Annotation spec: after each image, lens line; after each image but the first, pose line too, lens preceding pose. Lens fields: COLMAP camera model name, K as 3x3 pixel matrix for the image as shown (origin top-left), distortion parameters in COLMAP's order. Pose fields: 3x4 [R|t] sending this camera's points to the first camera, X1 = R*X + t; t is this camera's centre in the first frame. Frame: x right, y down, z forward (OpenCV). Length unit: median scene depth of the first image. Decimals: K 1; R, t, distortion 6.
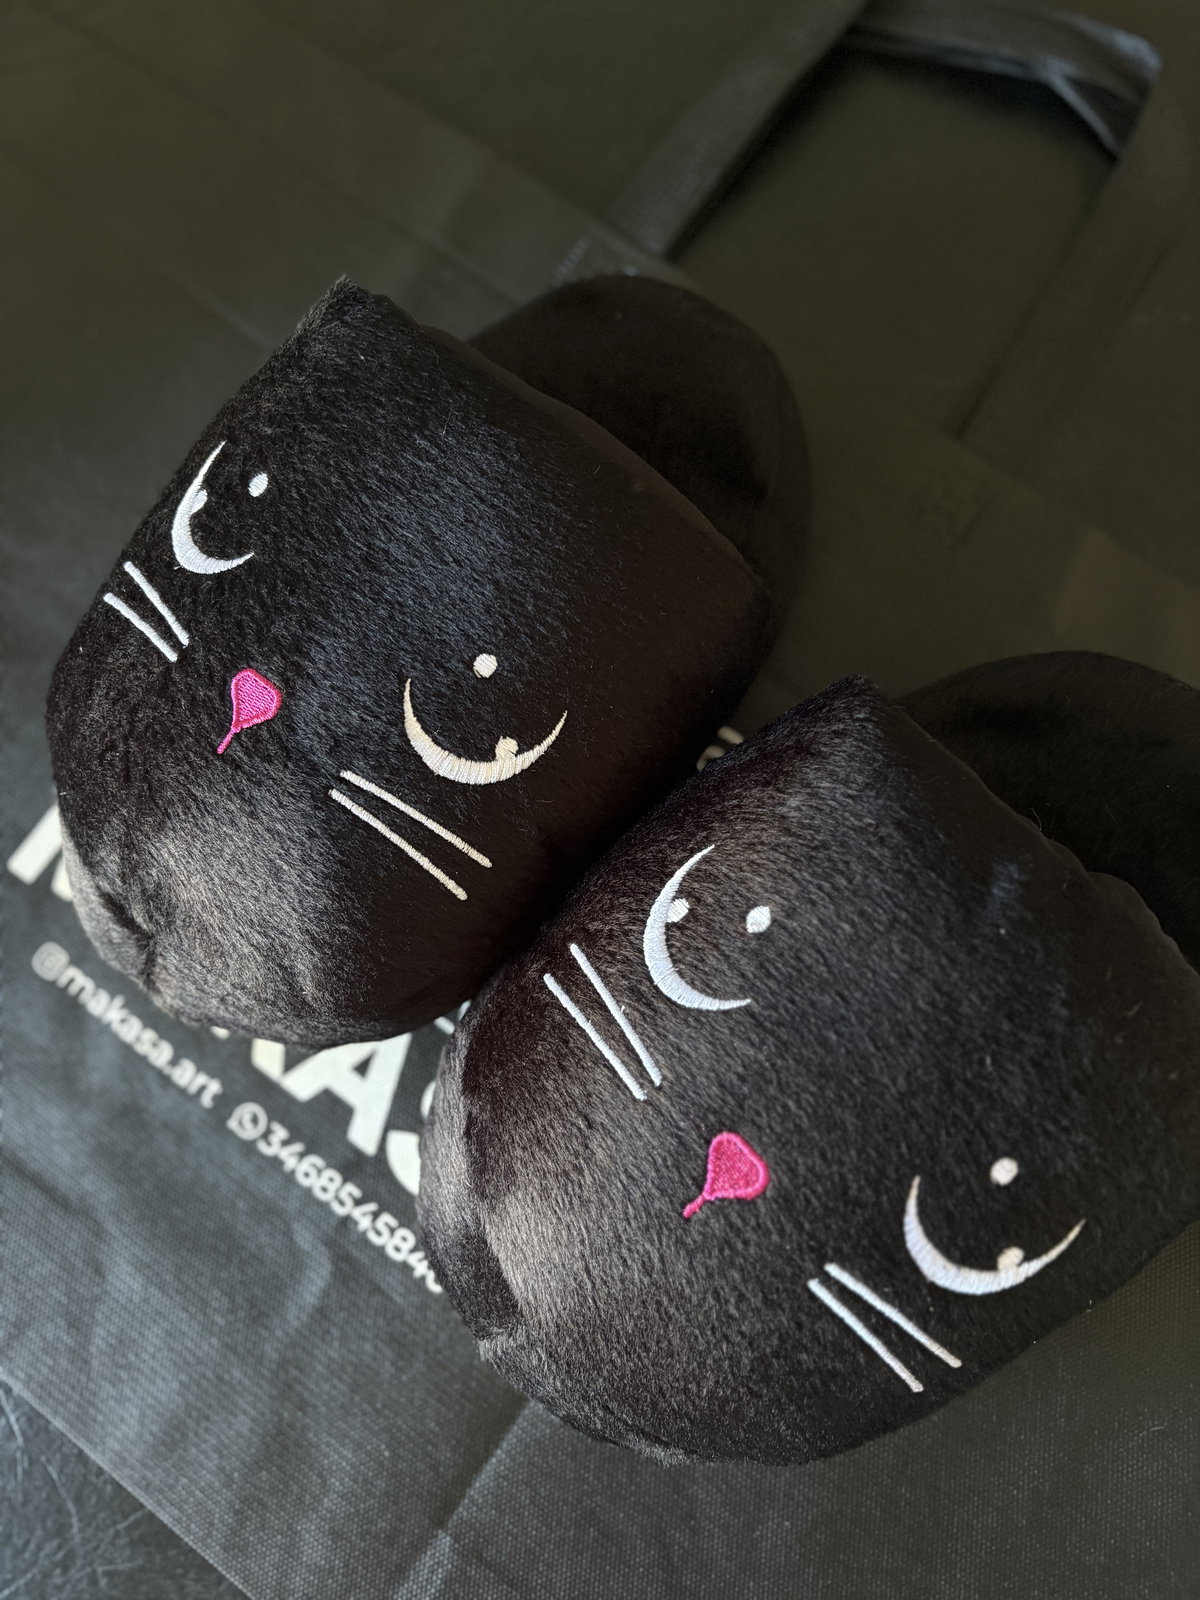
lens RADIAL K [[1230.0, 0, 598.7], [0, 1230.0, 810.8], [0, 0, 1]] dist [0.001107, -0.003052]
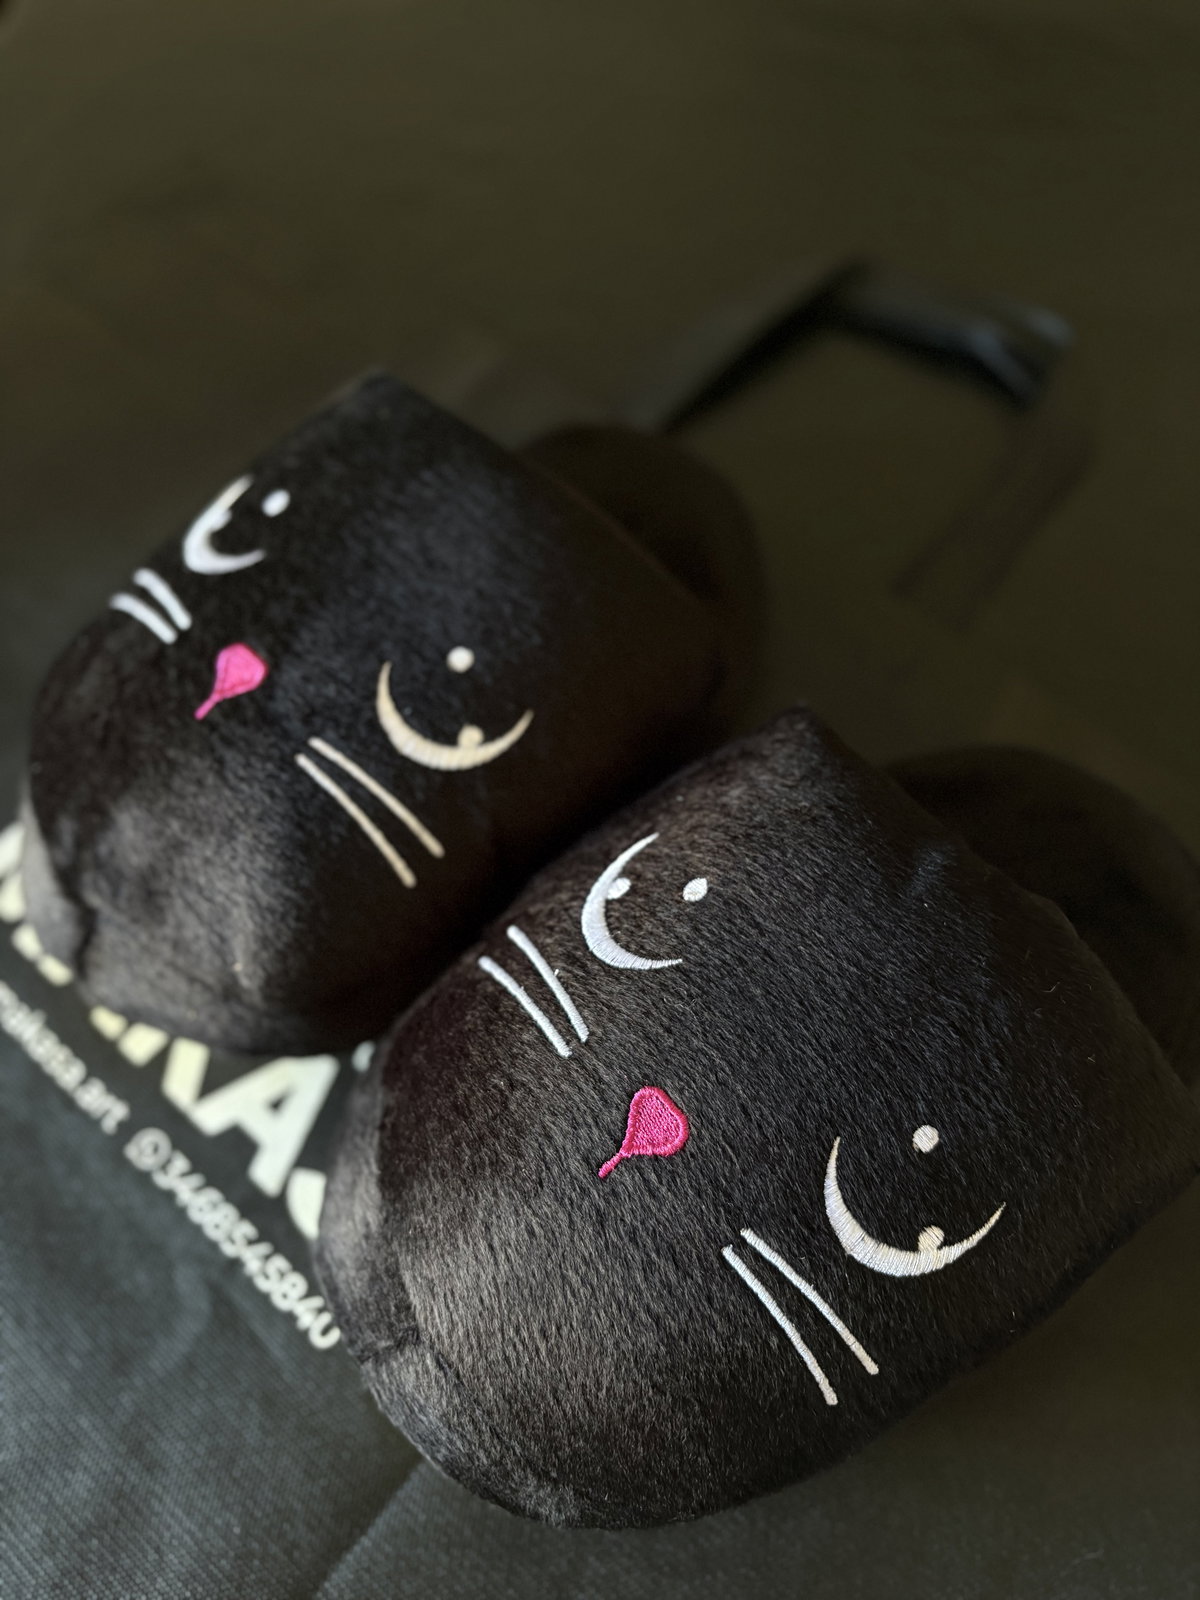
lens RADIAL K [[1230.0, 0, 598.7], [0, 1230.0, 810.8], [0, 0, 1]] dist [0.001107, -0.003052]
pose [[0.994756, 0.098898, 0.026052, 0.014046], [-0.087348, 0.954066, -0.286580, 0.301714], [-0.053198, 0.282802, 0.957702, -0.007909]]
